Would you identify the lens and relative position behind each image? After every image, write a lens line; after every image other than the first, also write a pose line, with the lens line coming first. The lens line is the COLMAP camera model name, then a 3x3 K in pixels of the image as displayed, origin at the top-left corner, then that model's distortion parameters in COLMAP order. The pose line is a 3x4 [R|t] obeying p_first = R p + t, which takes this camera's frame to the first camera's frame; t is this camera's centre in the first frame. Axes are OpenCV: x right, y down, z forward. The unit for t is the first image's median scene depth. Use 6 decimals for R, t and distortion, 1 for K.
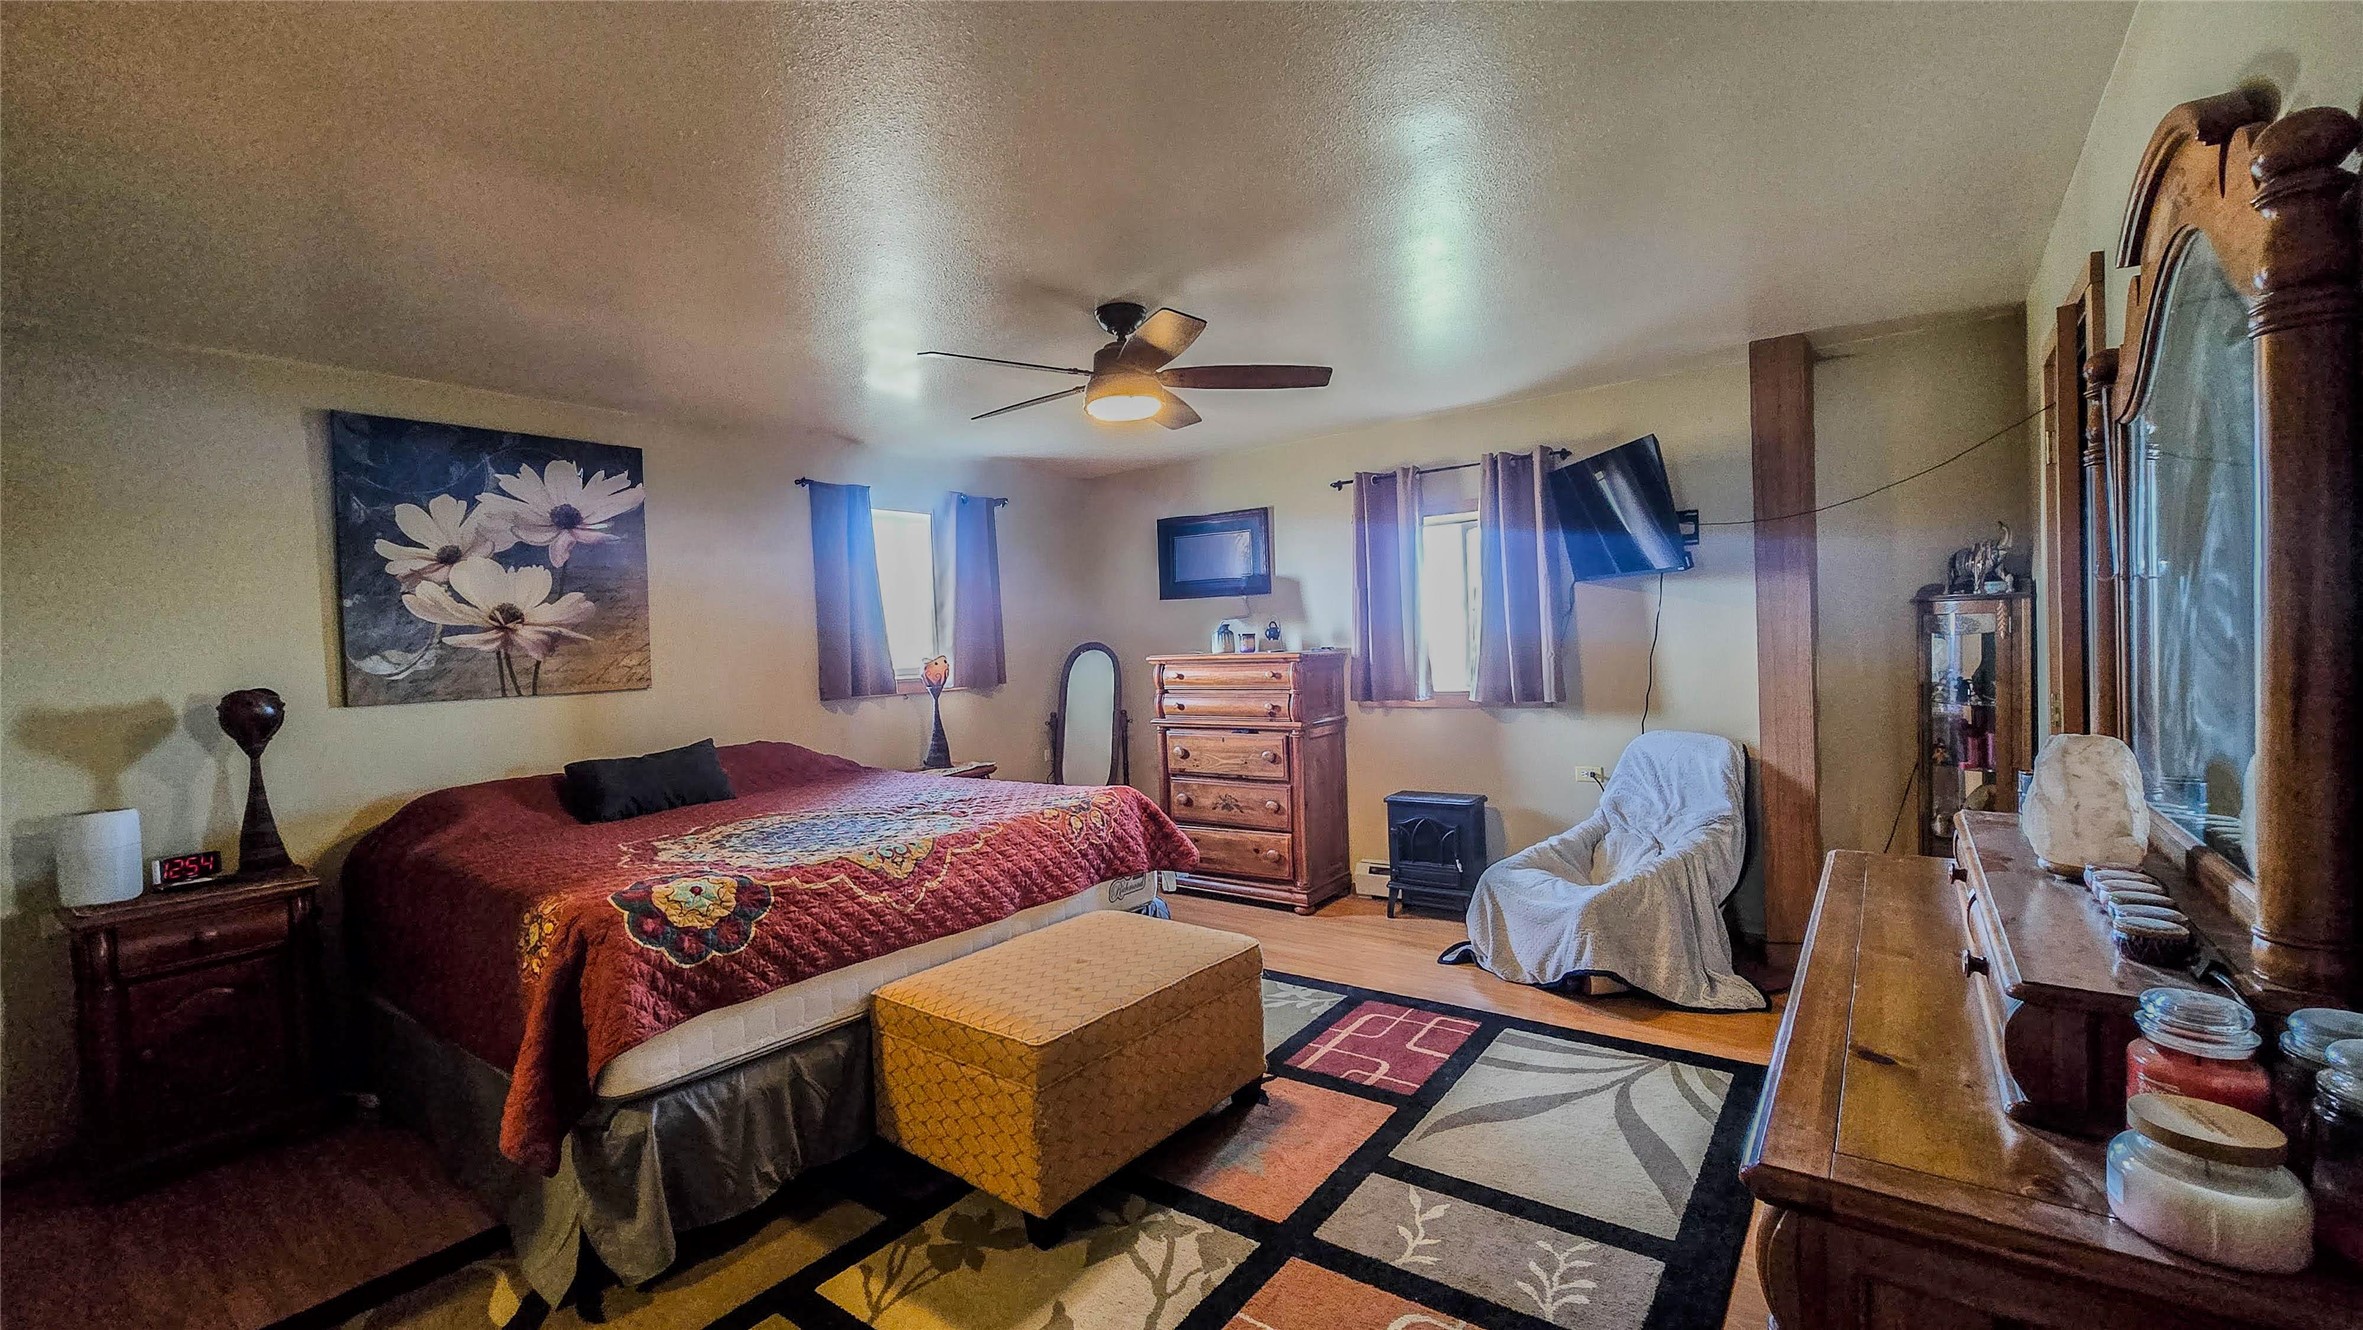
lens RADIAL K [[968.0, 0, 1176.5], [0, 968.0, 666.1], [0, 0, 1]] dist [-0.006769, 0.001759]
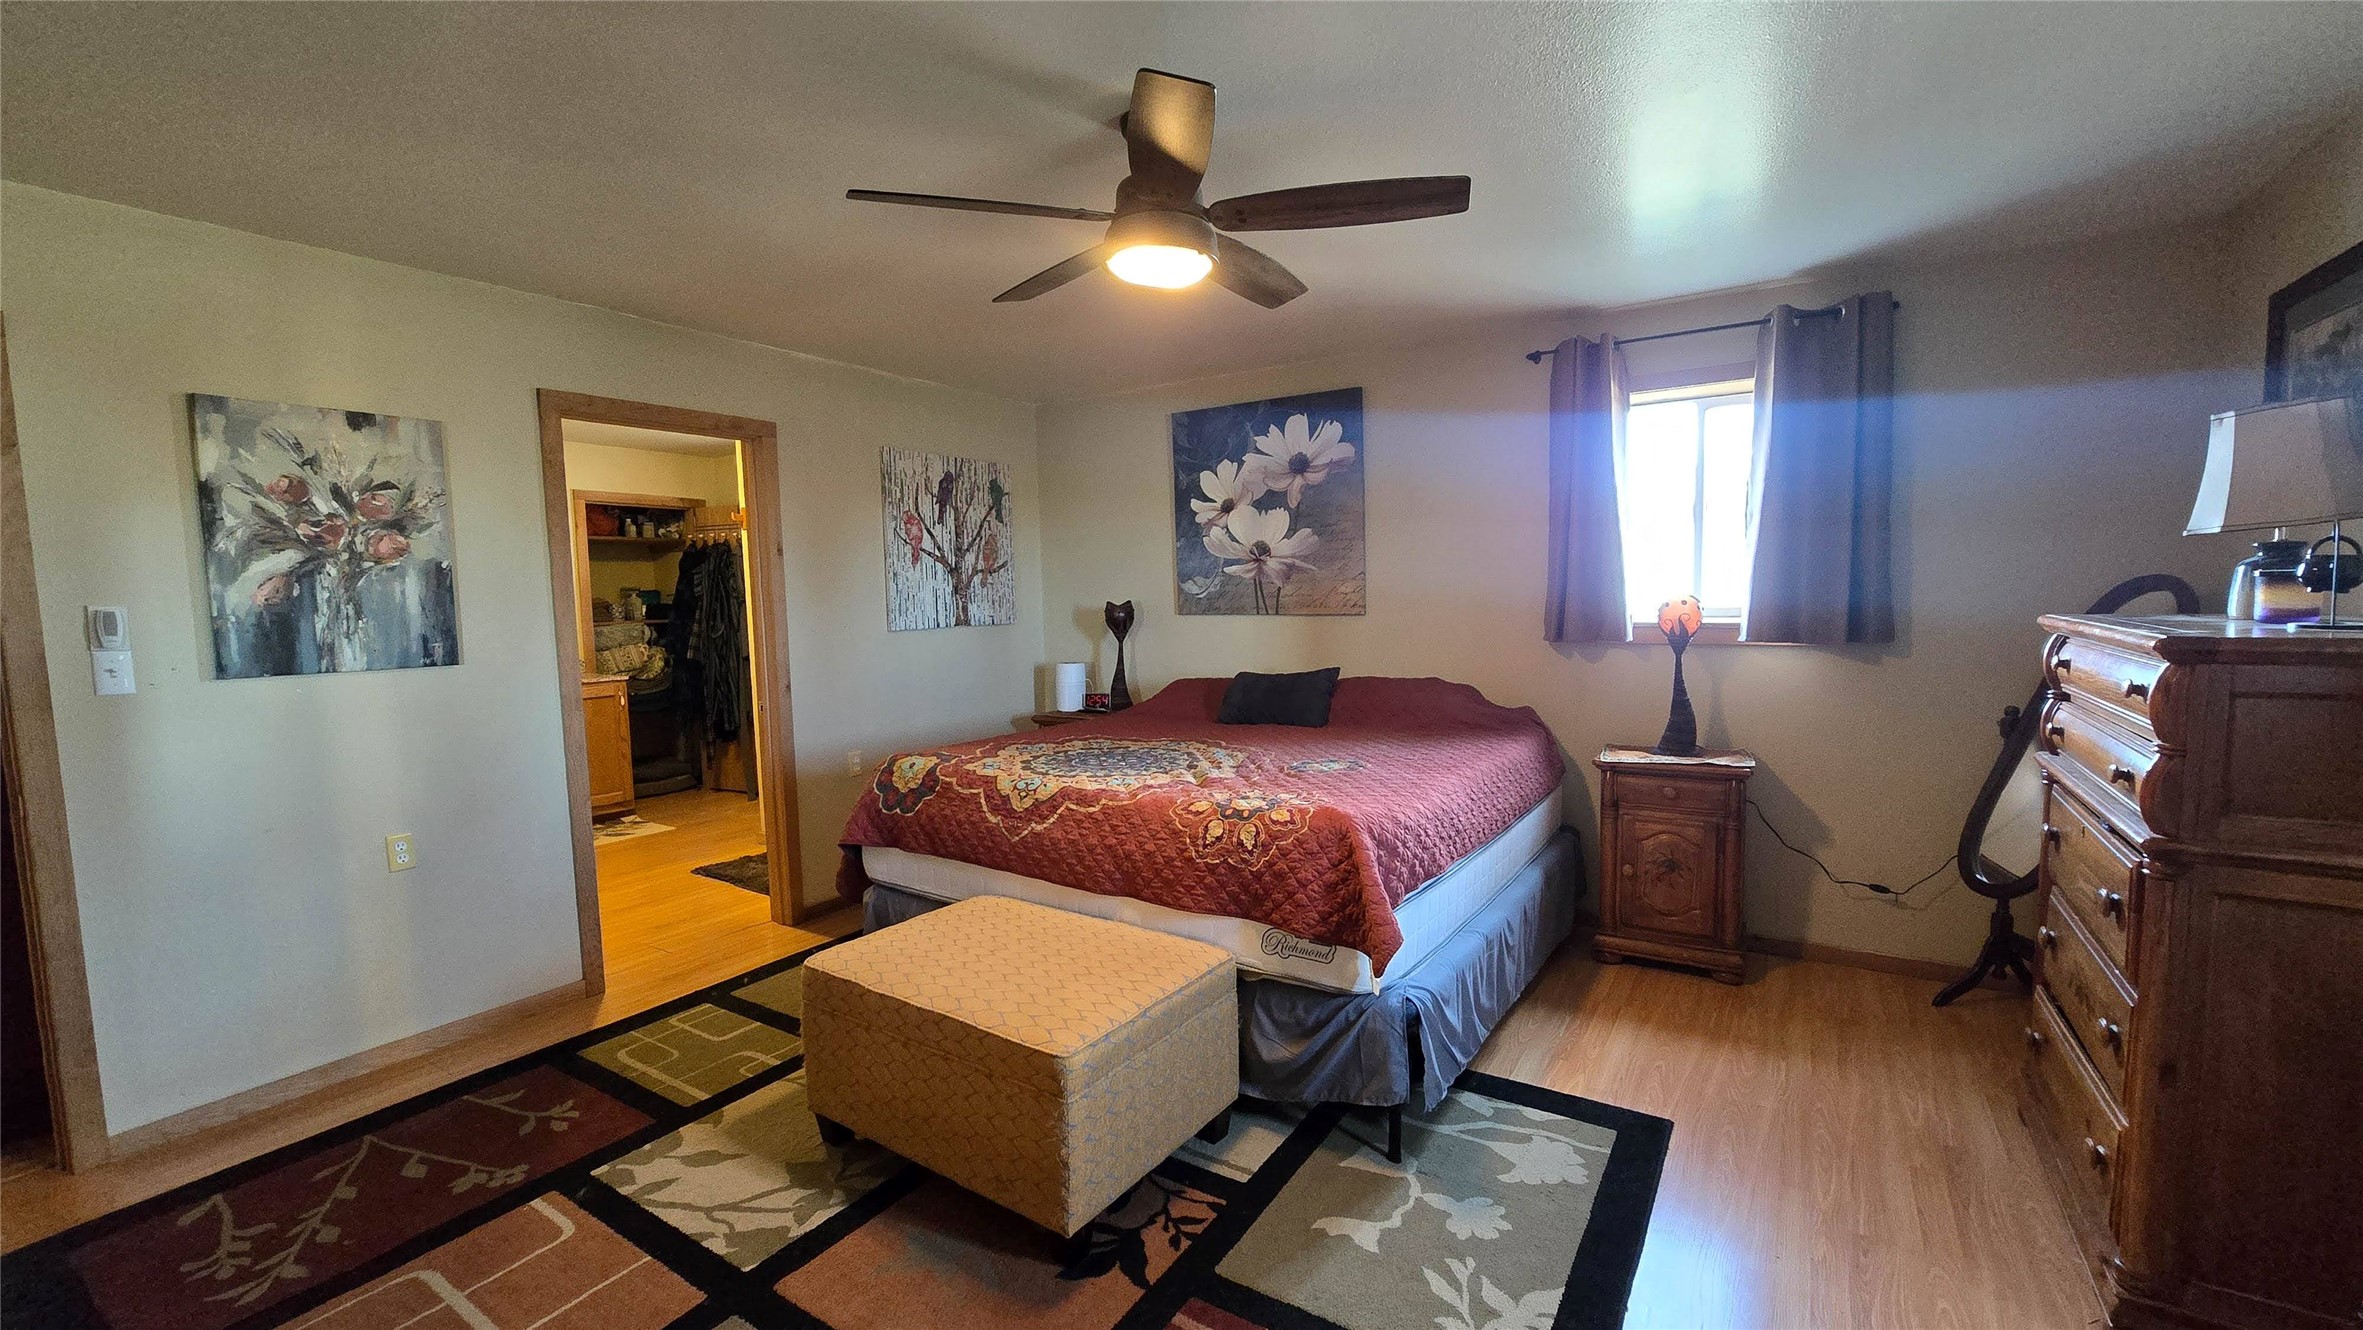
lens RADIAL K [[968.0, 0, 1176.6], [0, 968.0, 672.9], [0, 0, 1]] dist [-0.006769, 0.001759]
pose [[0.064278, 0.127095, -0.989806, 0.588217], [-0.007243, 0.991890, 0.126893, -0.054548], [0.997906, -0.000988, 0.064677, 0.835643]]
